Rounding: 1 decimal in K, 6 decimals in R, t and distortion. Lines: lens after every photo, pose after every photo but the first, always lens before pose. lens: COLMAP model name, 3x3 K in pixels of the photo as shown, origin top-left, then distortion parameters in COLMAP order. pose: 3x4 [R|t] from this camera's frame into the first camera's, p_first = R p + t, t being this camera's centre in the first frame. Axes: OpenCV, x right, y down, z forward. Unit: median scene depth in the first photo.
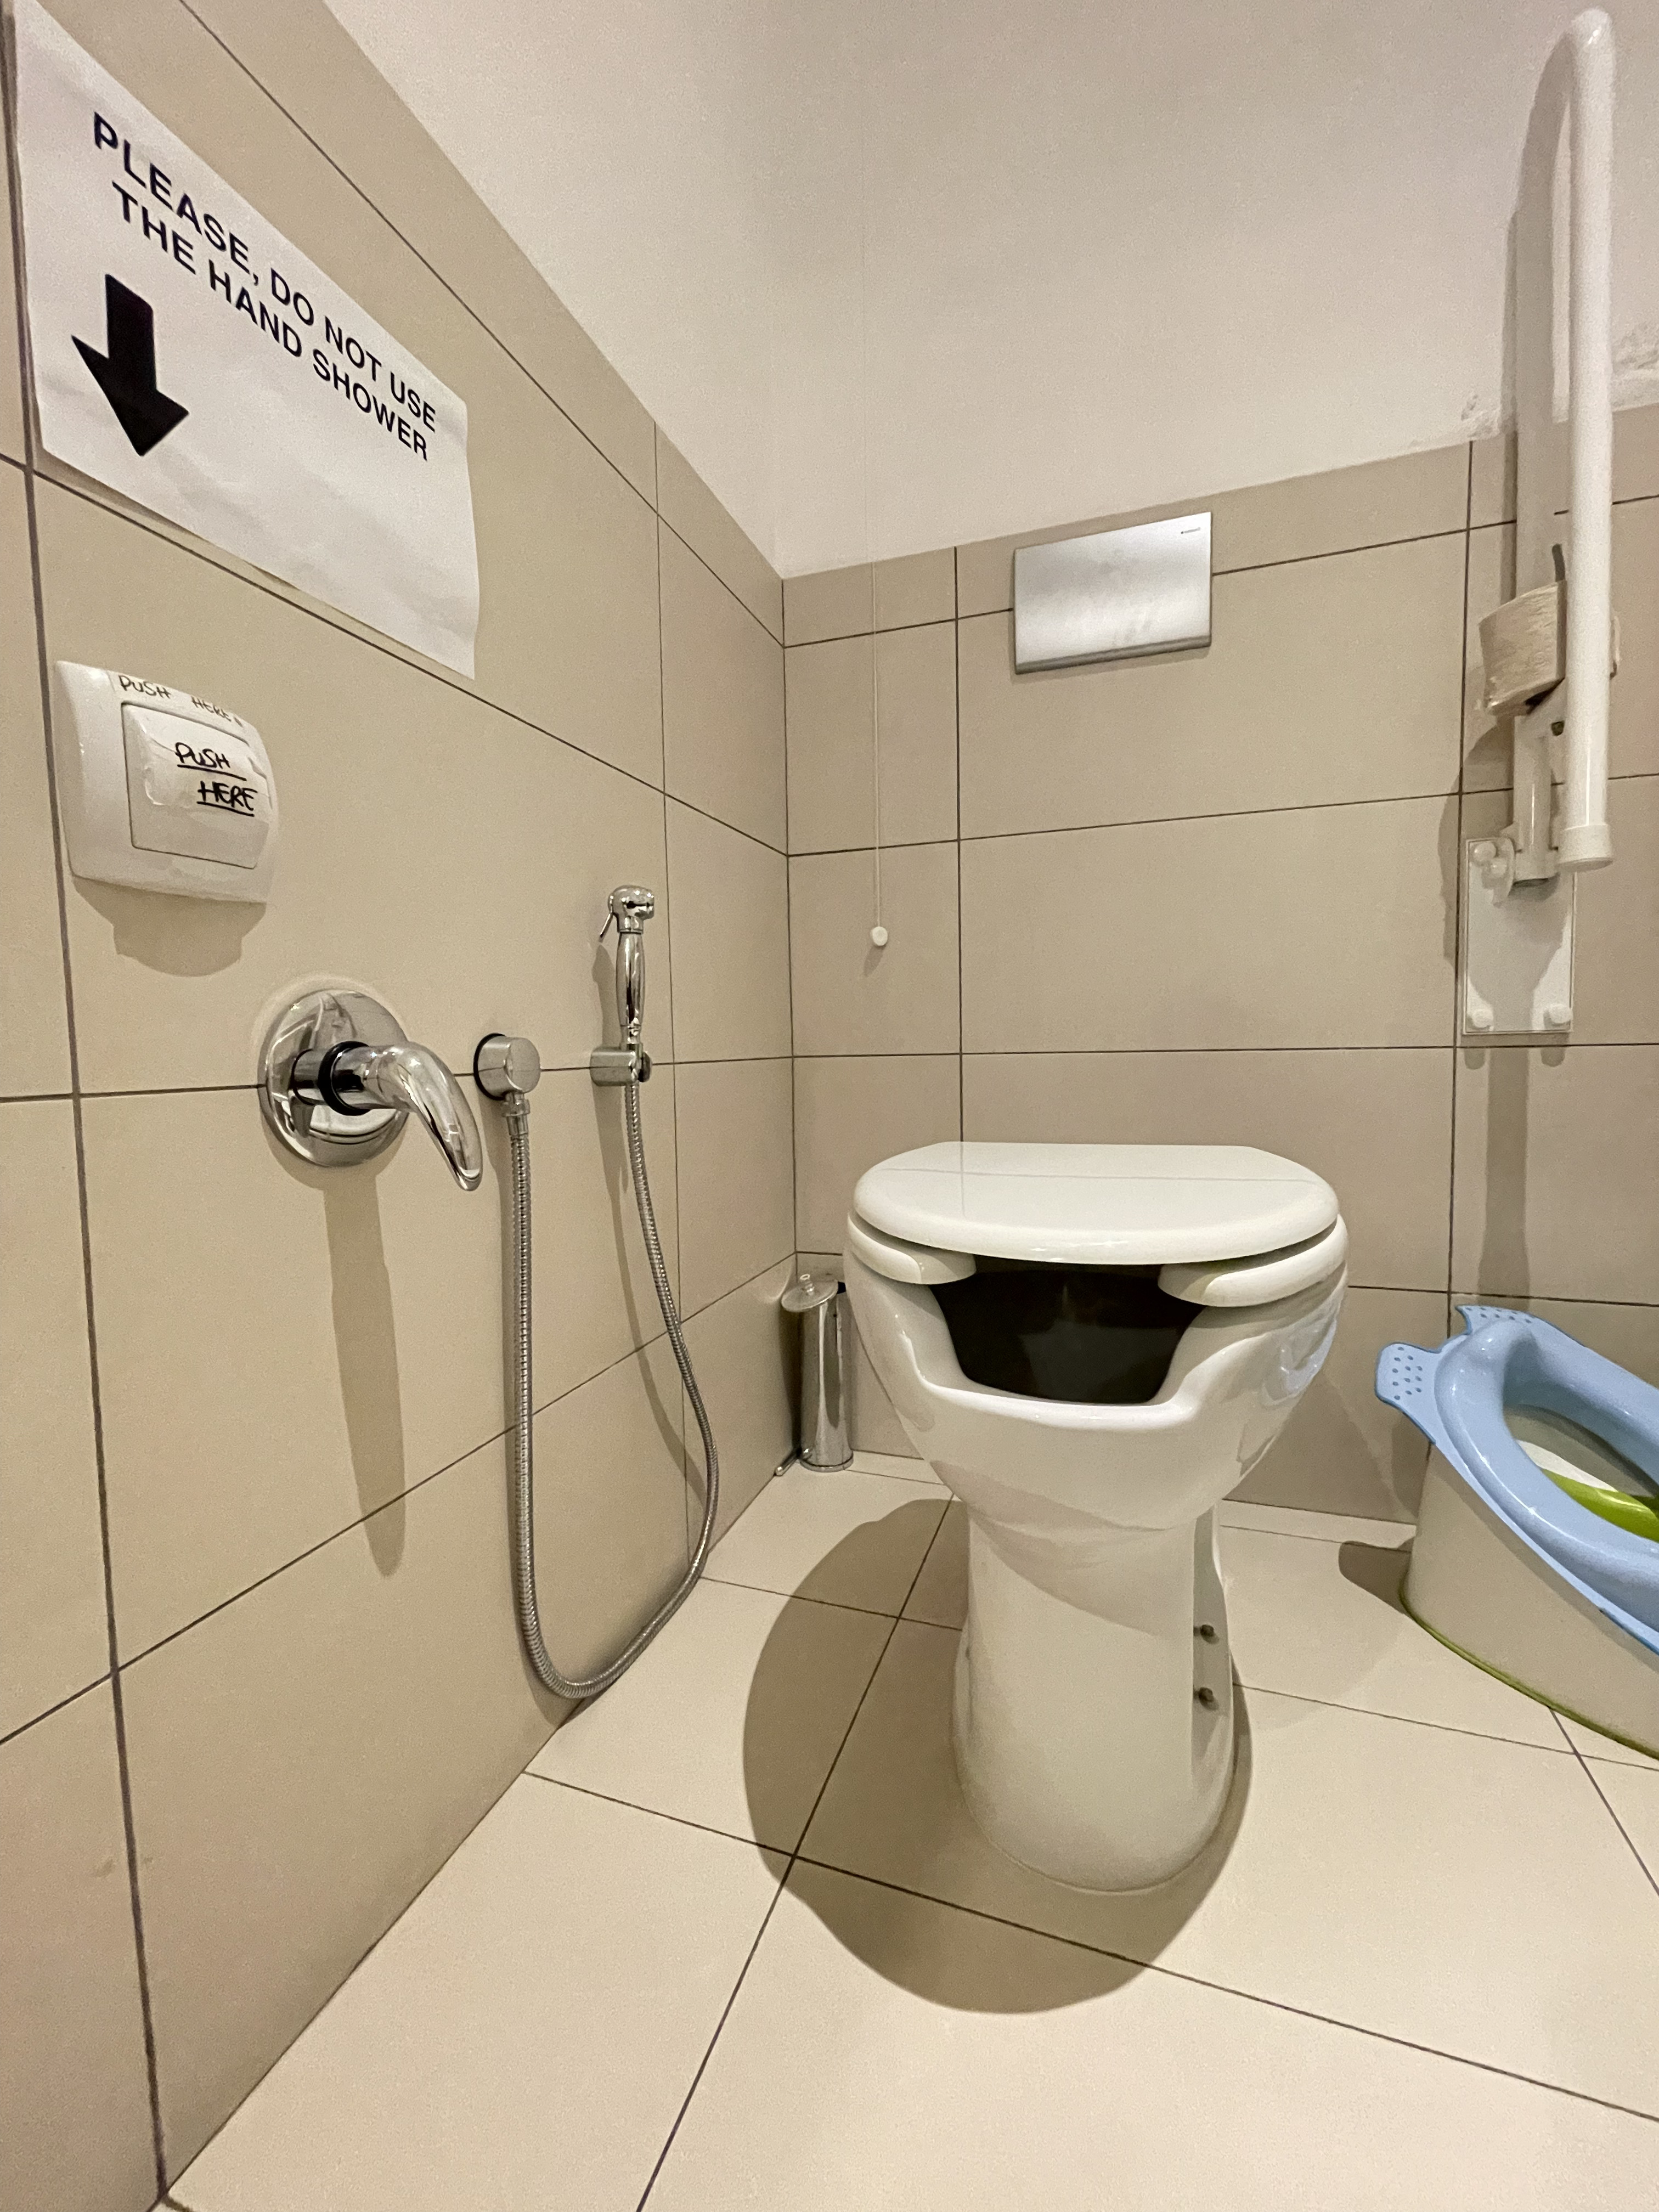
lens RADIAL K [[897.2, 0, 838.2], [0, 897.2, 1094.2], [0, 0, 1]] dist [-0.002002, 0.000010]
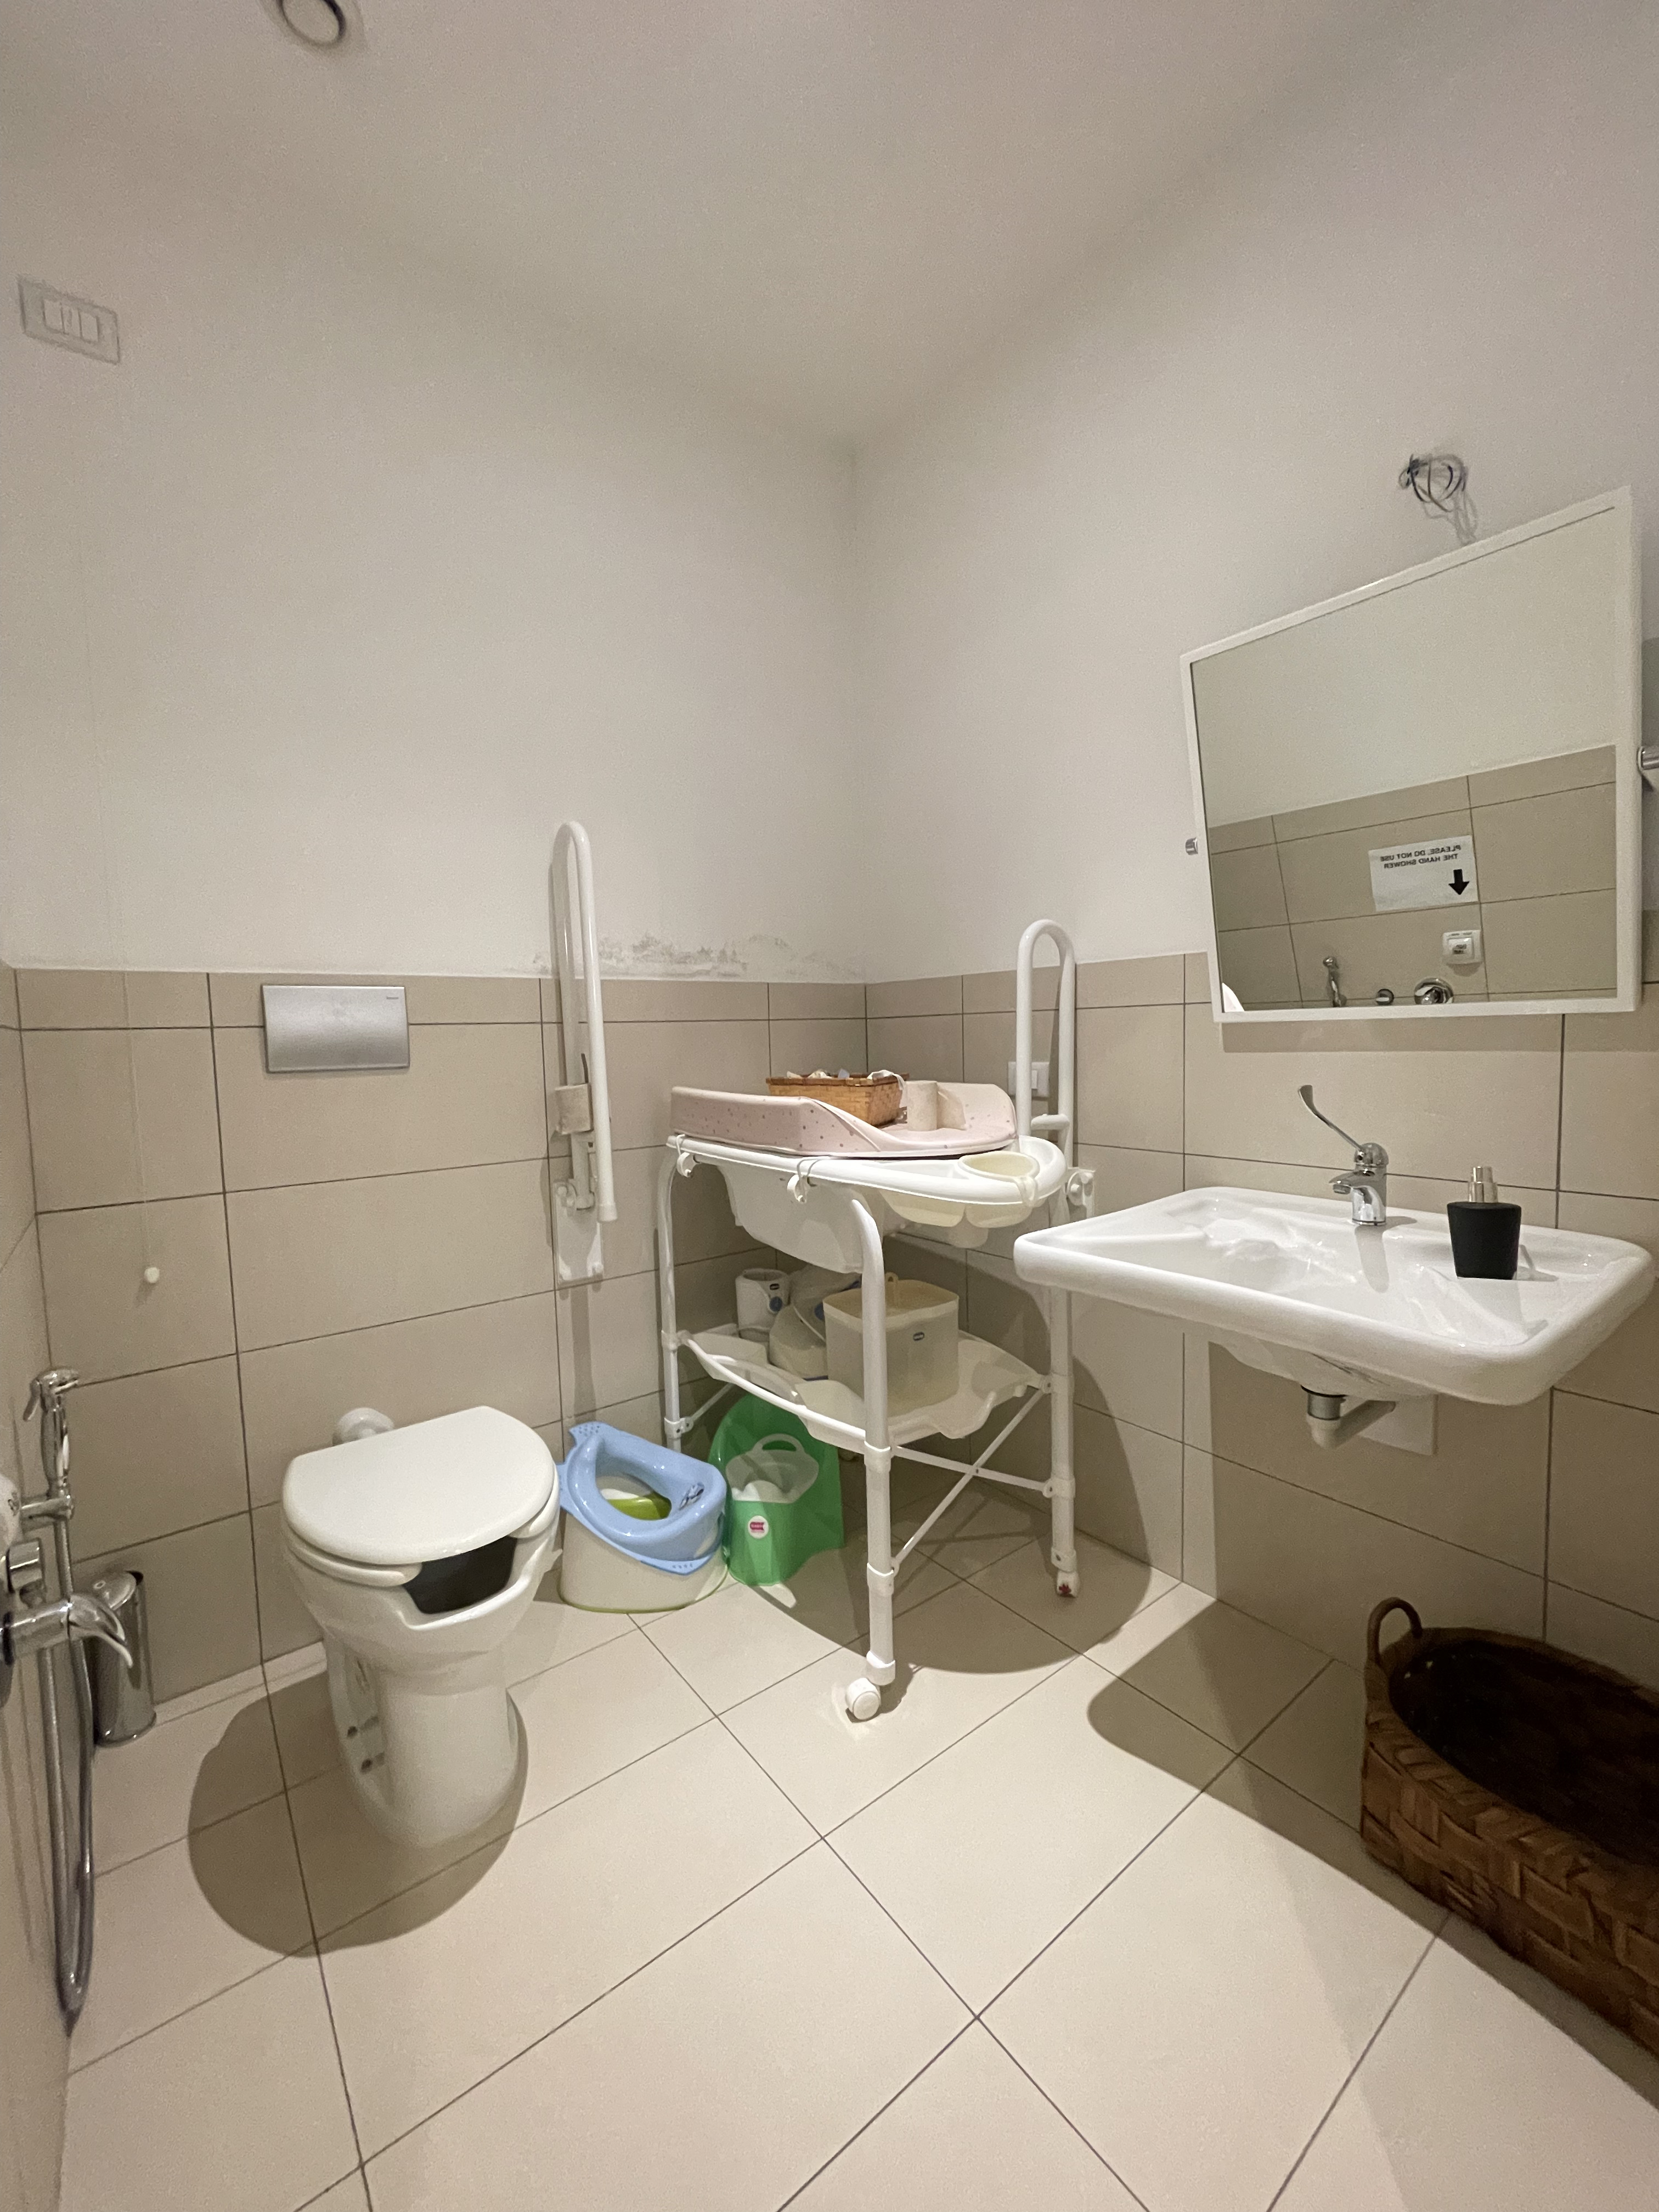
lens RADIAL K [[897.2, 0, 822.1], [0, 897.2, 1084.5], [0, 0, 1]] dist [-0.002002, 0.000010]
pose [[0.557787, -0.051109, 0.828409, -0.555172], [0.071423, 0.997356, 0.013441, -0.485862], [-0.826905, 0.051670, 0.559963, -0.557646]]
